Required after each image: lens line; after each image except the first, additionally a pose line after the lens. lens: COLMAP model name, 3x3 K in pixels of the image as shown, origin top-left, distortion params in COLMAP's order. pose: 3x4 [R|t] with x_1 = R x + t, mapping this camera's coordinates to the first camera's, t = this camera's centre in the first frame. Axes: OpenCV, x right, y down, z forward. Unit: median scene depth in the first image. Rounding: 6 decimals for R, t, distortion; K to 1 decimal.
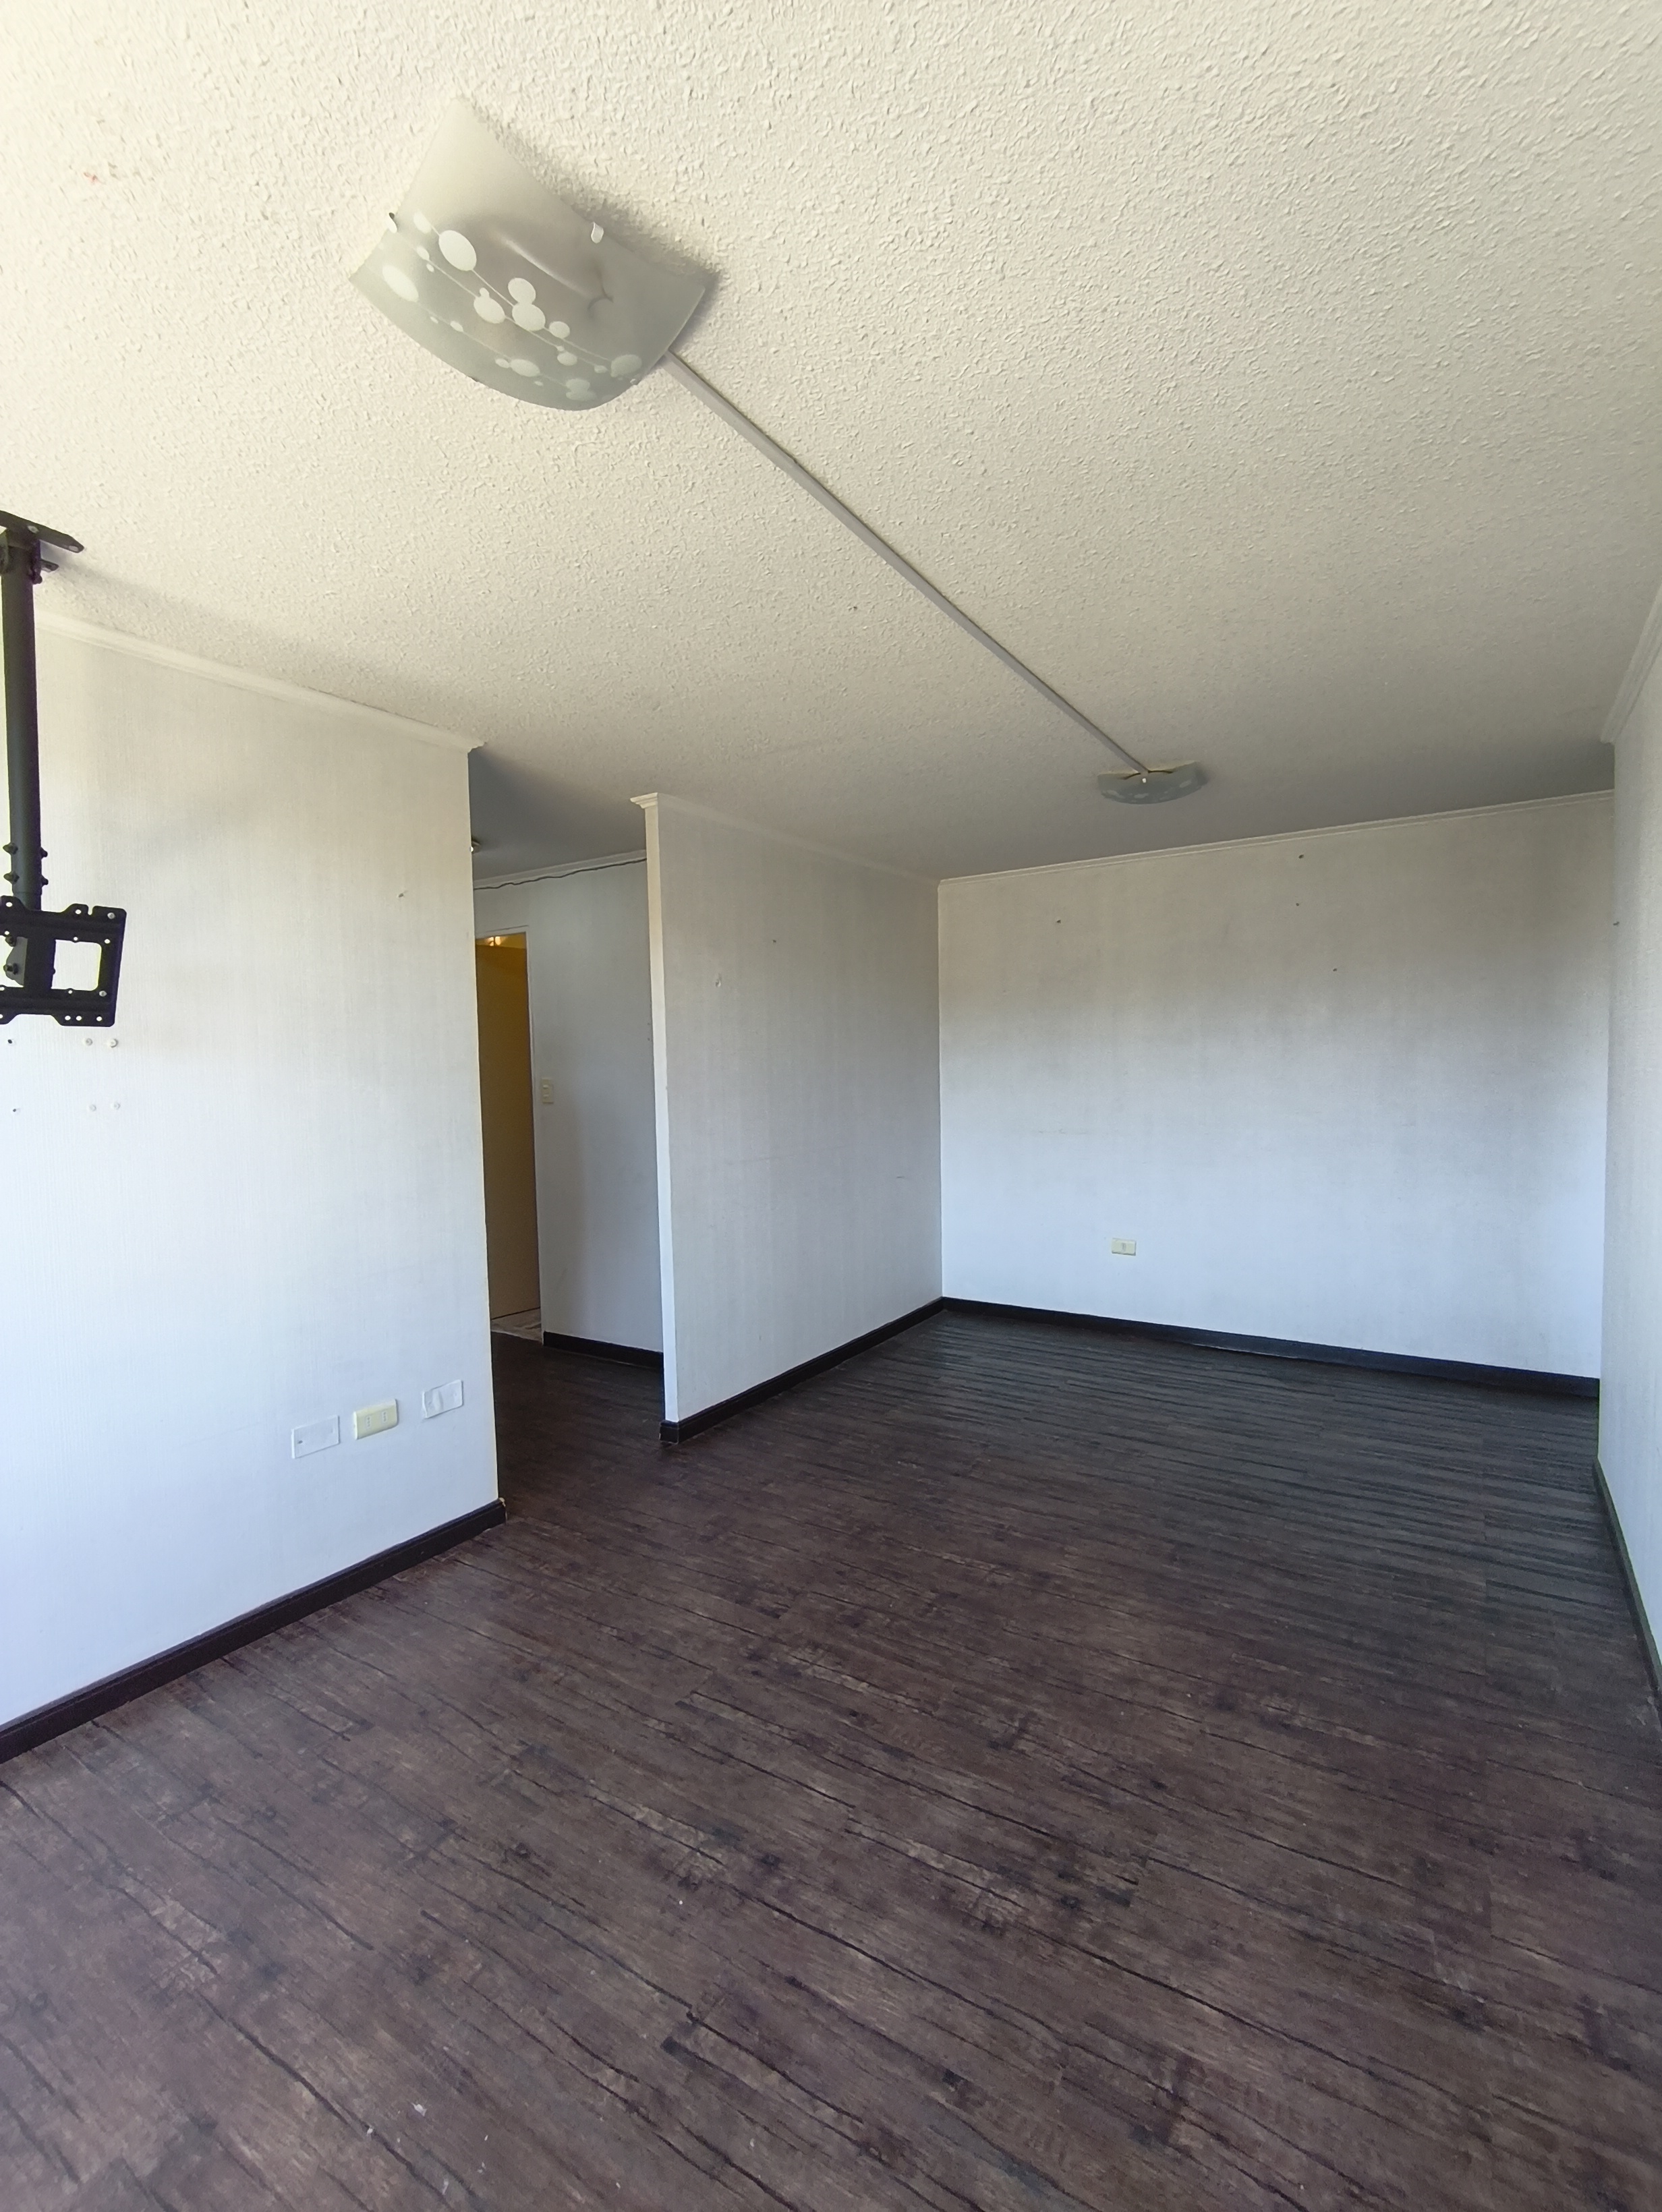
lens RADIAL K [[998.6, 0, 839.3], [0, 998.6, 1117.7], [0, 0, 1]] dist [-0.008225, 0.004375]
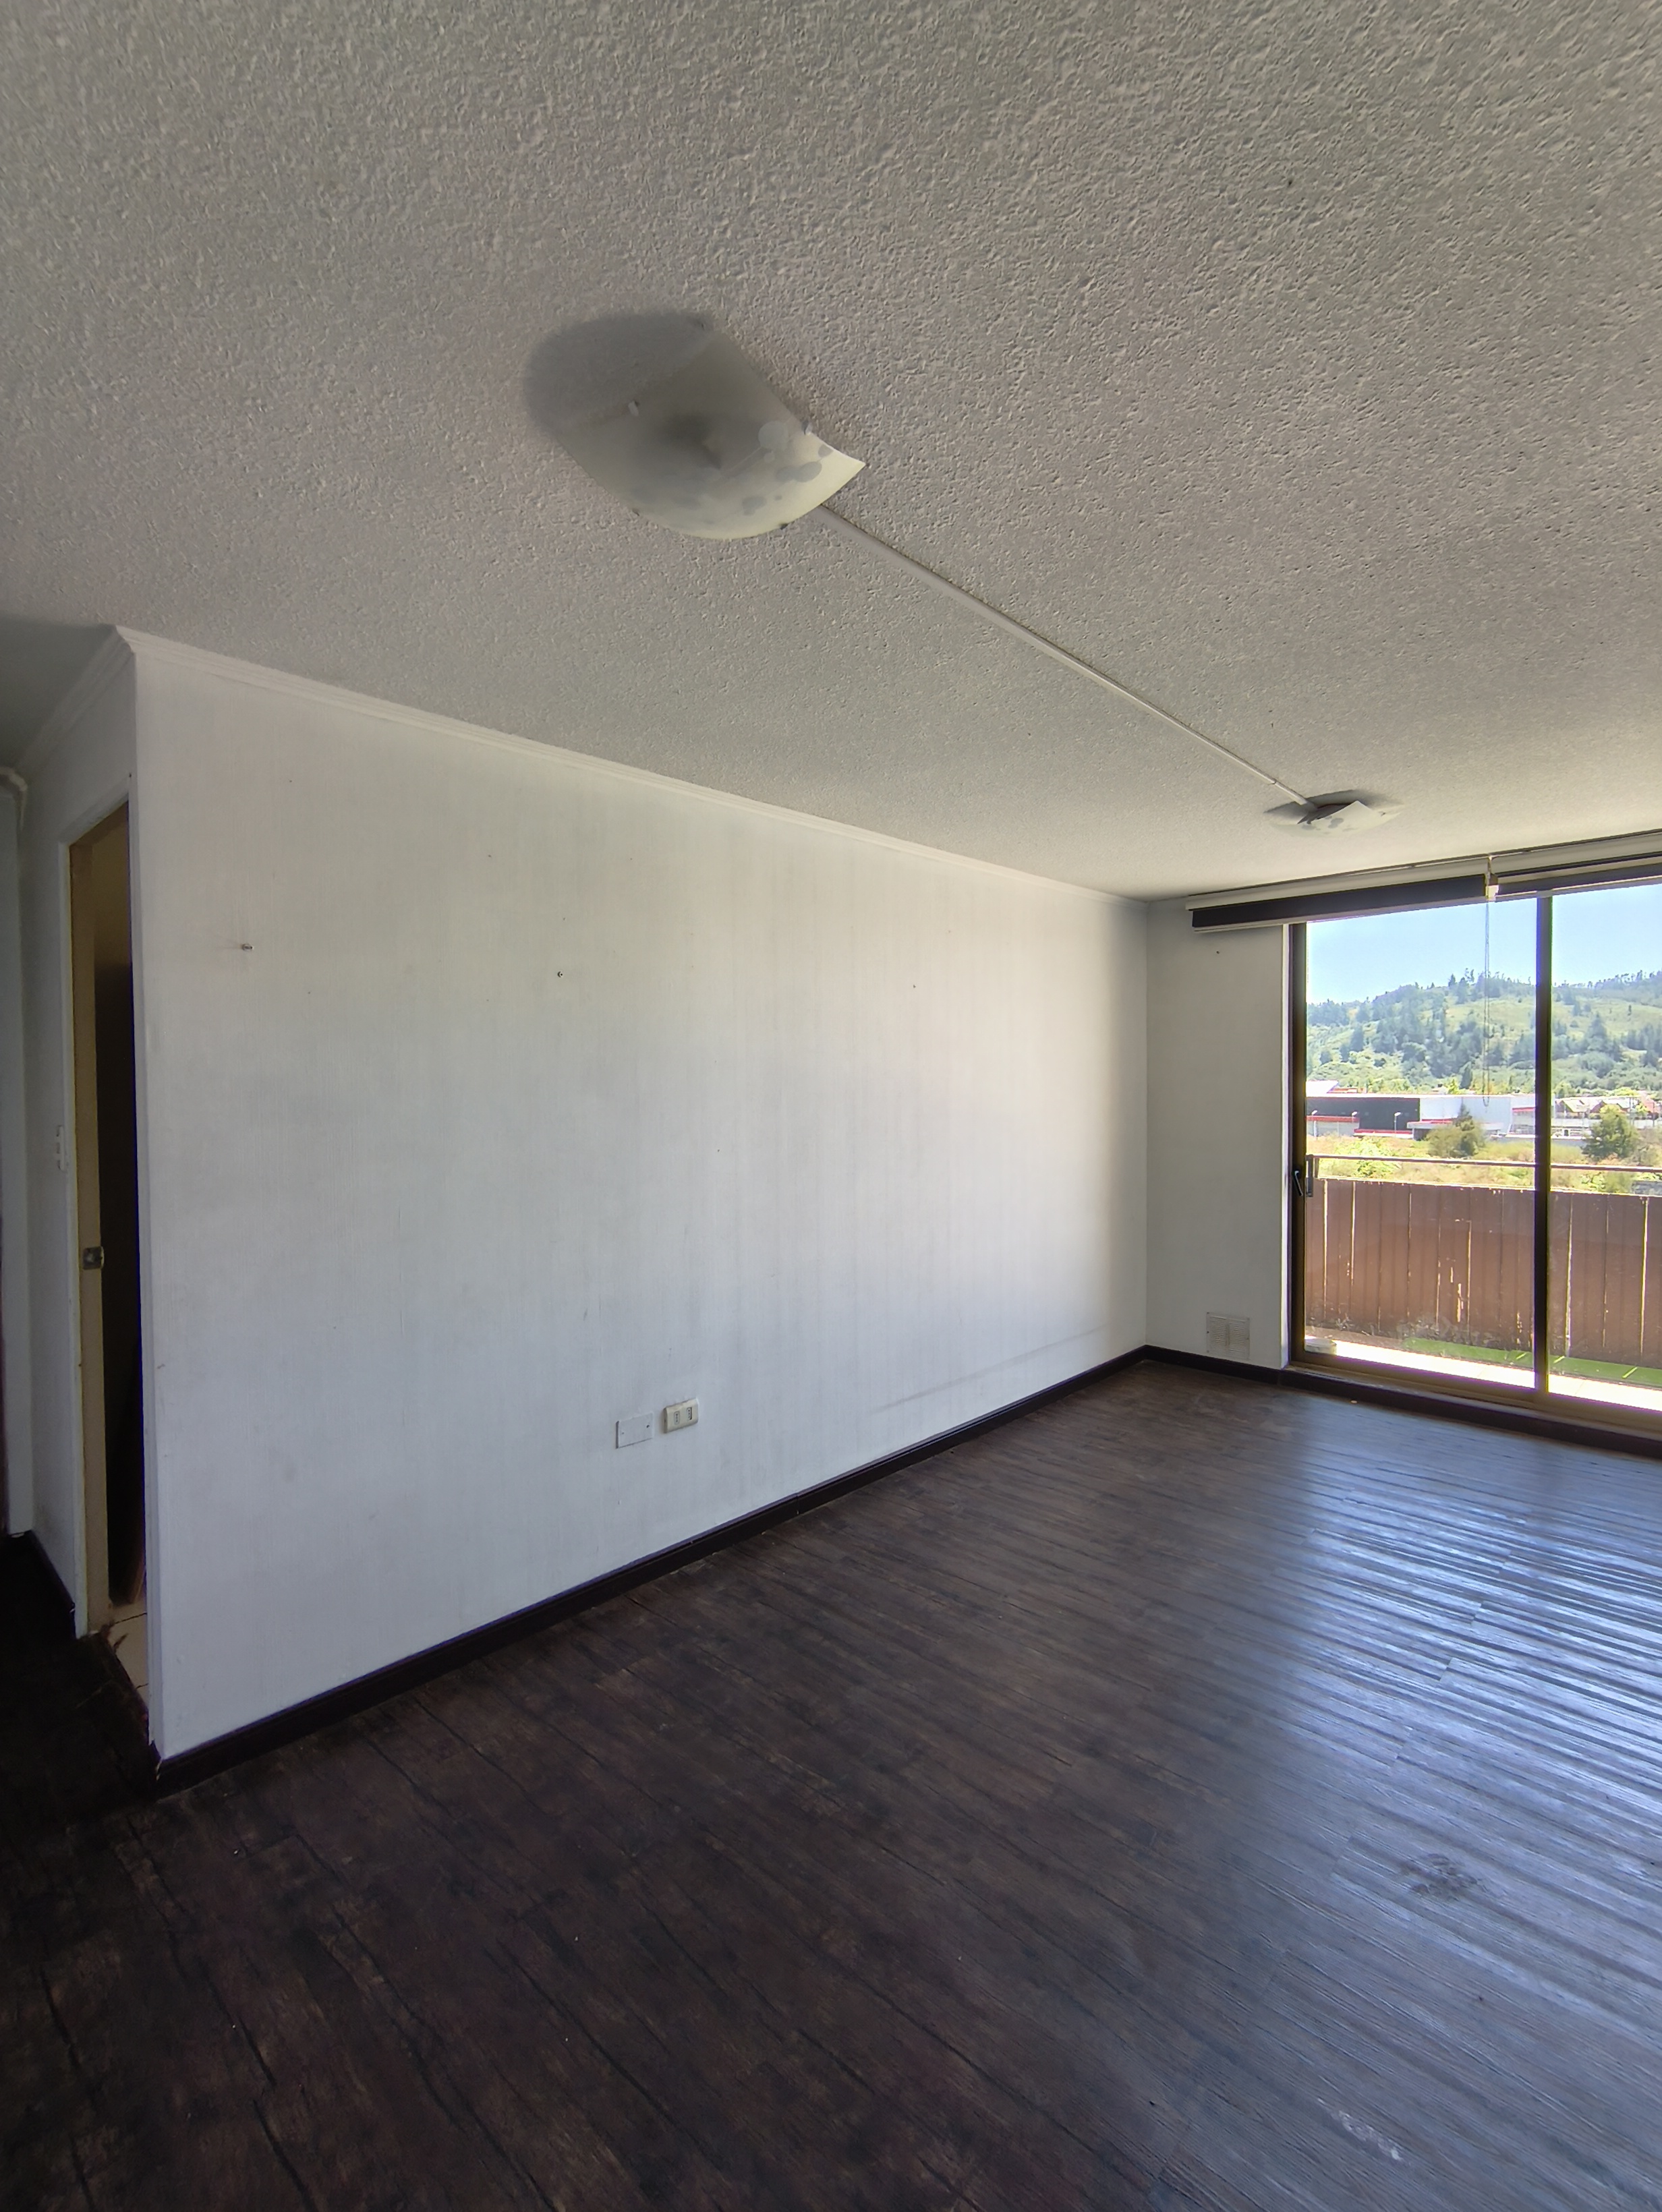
lens RADIAL K [[998.6, 0, 821.0], [0, 998.6, 1109.7], [0, 0, 1]] dist [-0.008225, 0.004375]
pose [[-0.979416, 0.024371, 0.200378, 0.372450], [0.041099, 0.995967, 0.079754, -0.204325], [-0.197626, 0.086348, -0.976467, 2.717351]]
